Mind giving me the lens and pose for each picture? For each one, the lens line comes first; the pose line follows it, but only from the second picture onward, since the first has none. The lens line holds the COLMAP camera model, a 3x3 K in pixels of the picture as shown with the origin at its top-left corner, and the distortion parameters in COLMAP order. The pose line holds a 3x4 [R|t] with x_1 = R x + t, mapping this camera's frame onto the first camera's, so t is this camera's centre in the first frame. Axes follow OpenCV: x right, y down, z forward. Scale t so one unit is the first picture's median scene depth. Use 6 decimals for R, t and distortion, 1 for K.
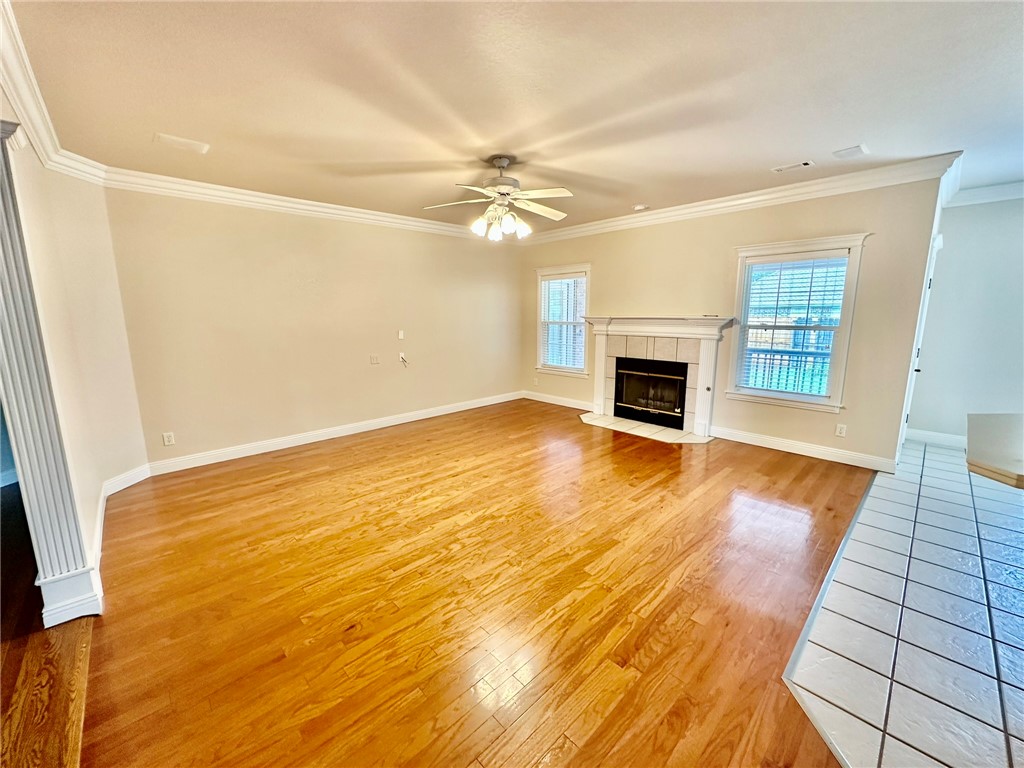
lens RADIAL K [[407.5, 0, 515.4], [0, 407.5, 382.5], [0, 0, 1]] dist [-0.000630, 0.000066]
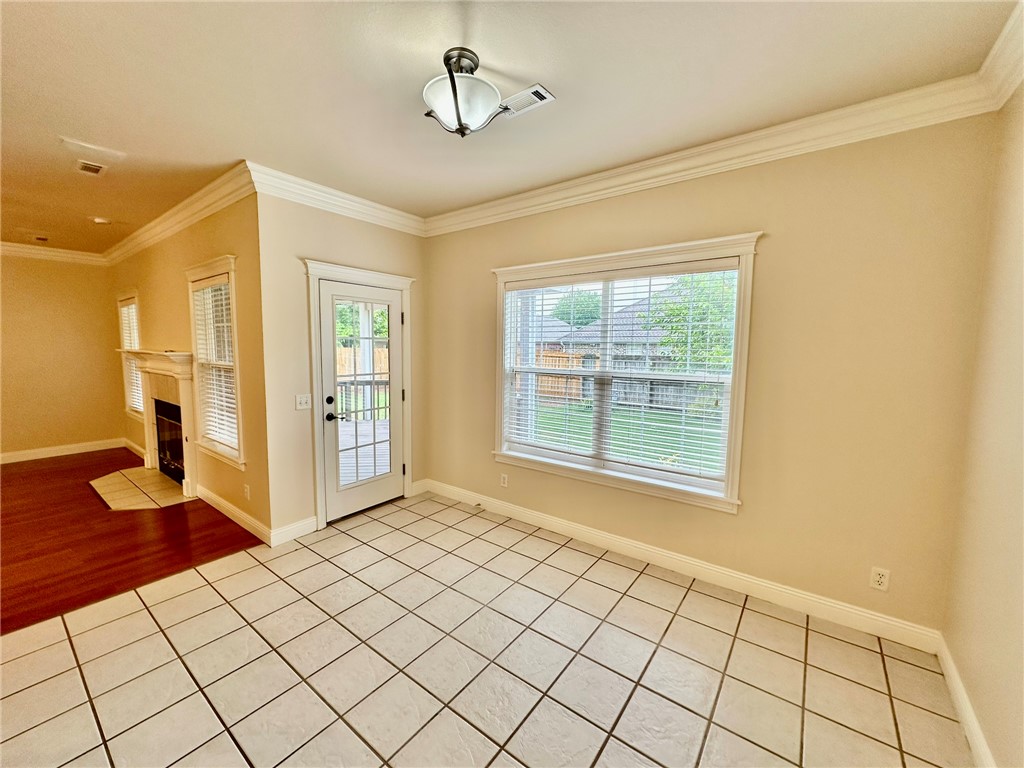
lens RADIAL K [[407.5, 0, 509.1], [0, 407.5, 383.5], [0, 0, 1]] dist [-0.000630, 0.000066]
pose [[0.987479, -0.003506, 0.157709, 1.177782], [0.015119, 0.997254, -0.072496, -0.031599], [-0.157022, 0.073973, 0.984821, 0.096680]]
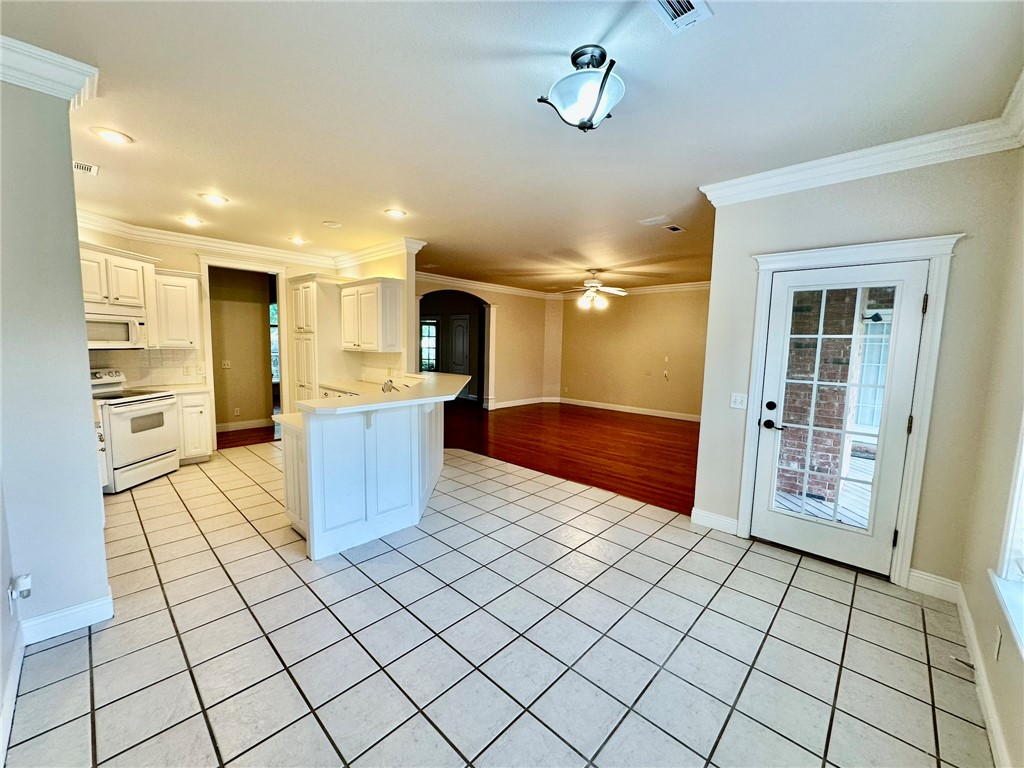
lens RADIAL K [[407.5, 0, 514.8], [0, 407.5, 382.5], [0, 0, 1]] dist [-0.000630, 0.000066]
pose [[0.053862, 0.101910, -0.993334, 1.658435], [-0.189232, 0.977794, 0.090054, -0.083012], [0.980454, 0.183121, 0.071951, 0.451200]]
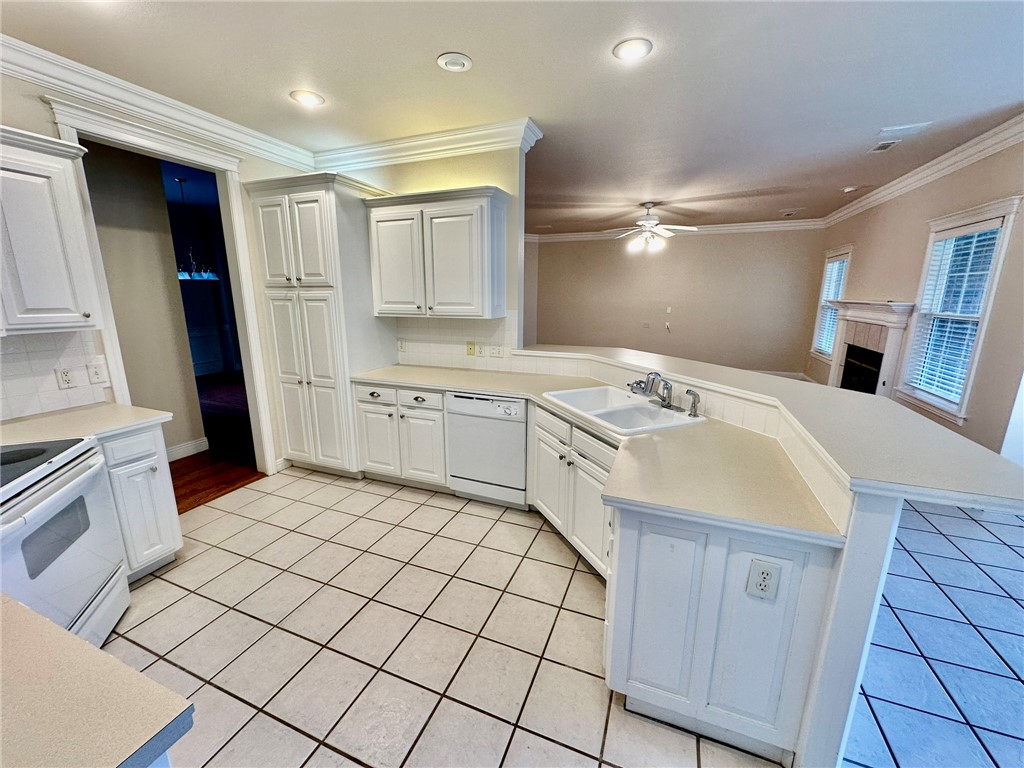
lens RADIAL K [[407.5, 0, 513.5], [0, 407.5, 384.2], [0, 0, 1]] dist [-0.000630, 0.000066]
pose [[0.415485, 0.201547, -0.886990, 1.111148], [-0.155673, 0.976511, 0.148968, 0.013026], [0.896180, 0.076186, 0.437102, -0.147482]]
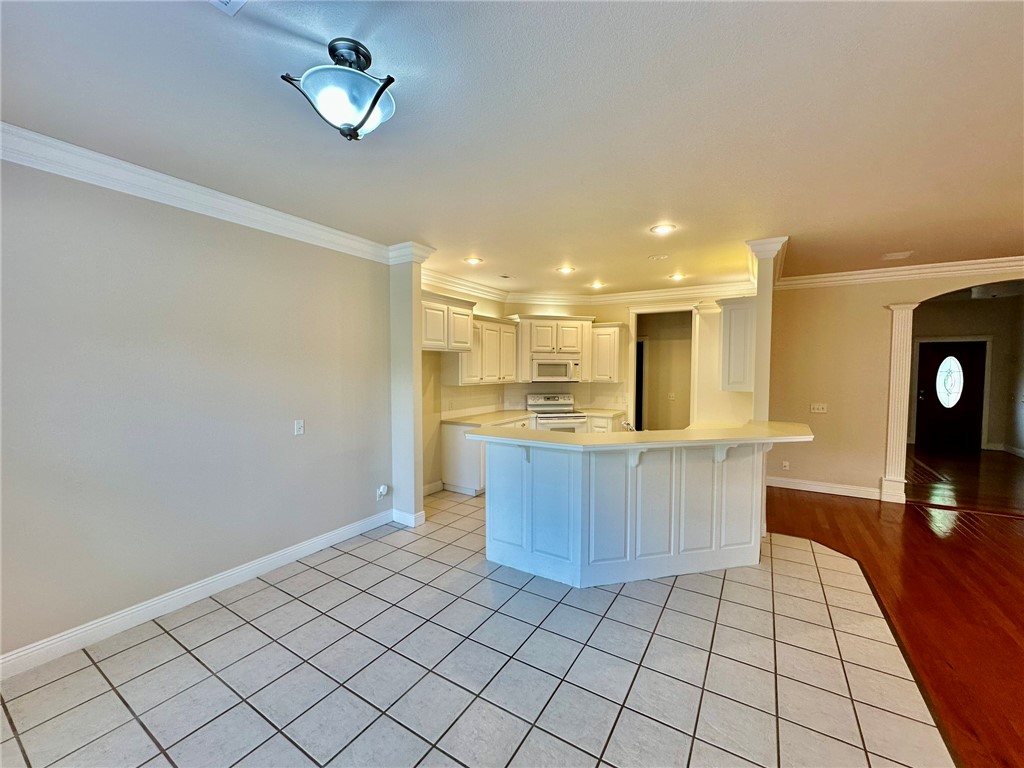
lens RADIAL K [[407.5, 0, 506.8], [0, 407.5, 384.7], [0, 0, 1]] dist [-0.000630, 0.000066]
pose [[-0.969345, 0.011008, -0.245457, 1.157965], [-0.041941, 0.976921, 0.209442, -0.186261], [0.242098, 0.213316, -0.946512, 0.937425]]
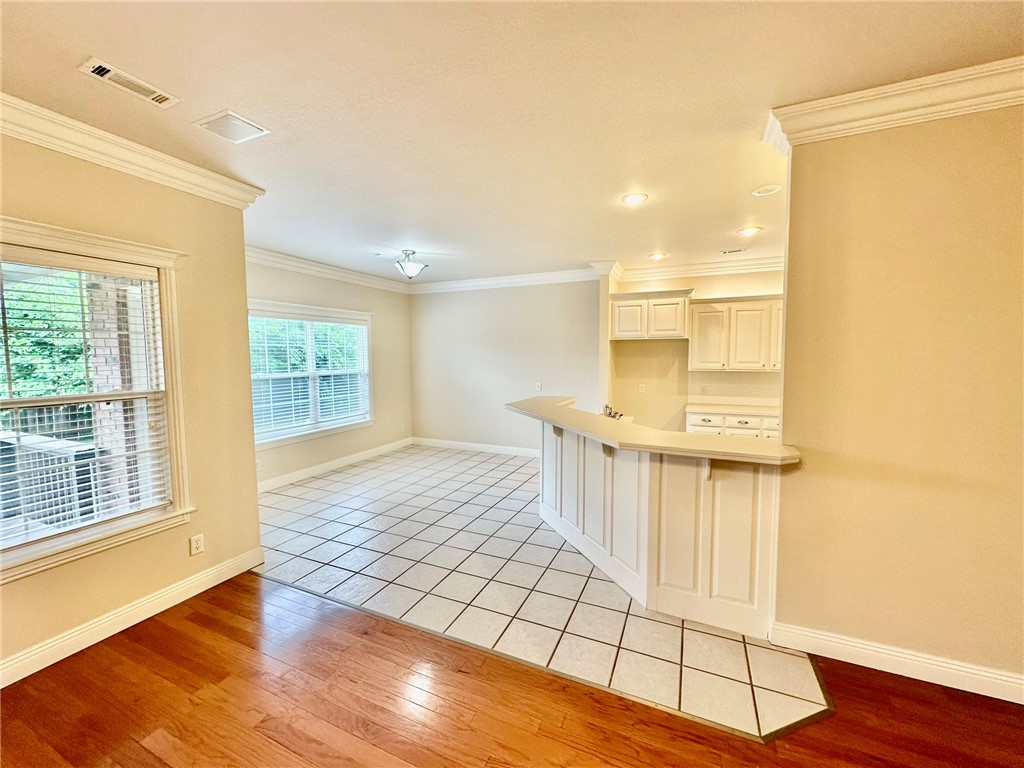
lens RADIAL K [[407.5, 0, 512.1], [0, 407.5, 381.3], [0, 0, 1]] dist [-0.000630, 0.000066]
pose [[-0.371715, -0.052847, 0.926842, 0.017441], [0.163196, 0.979111, 0.121278, -0.133201], [-0.913890, 0.196338, -0.355326, 0.708774]]
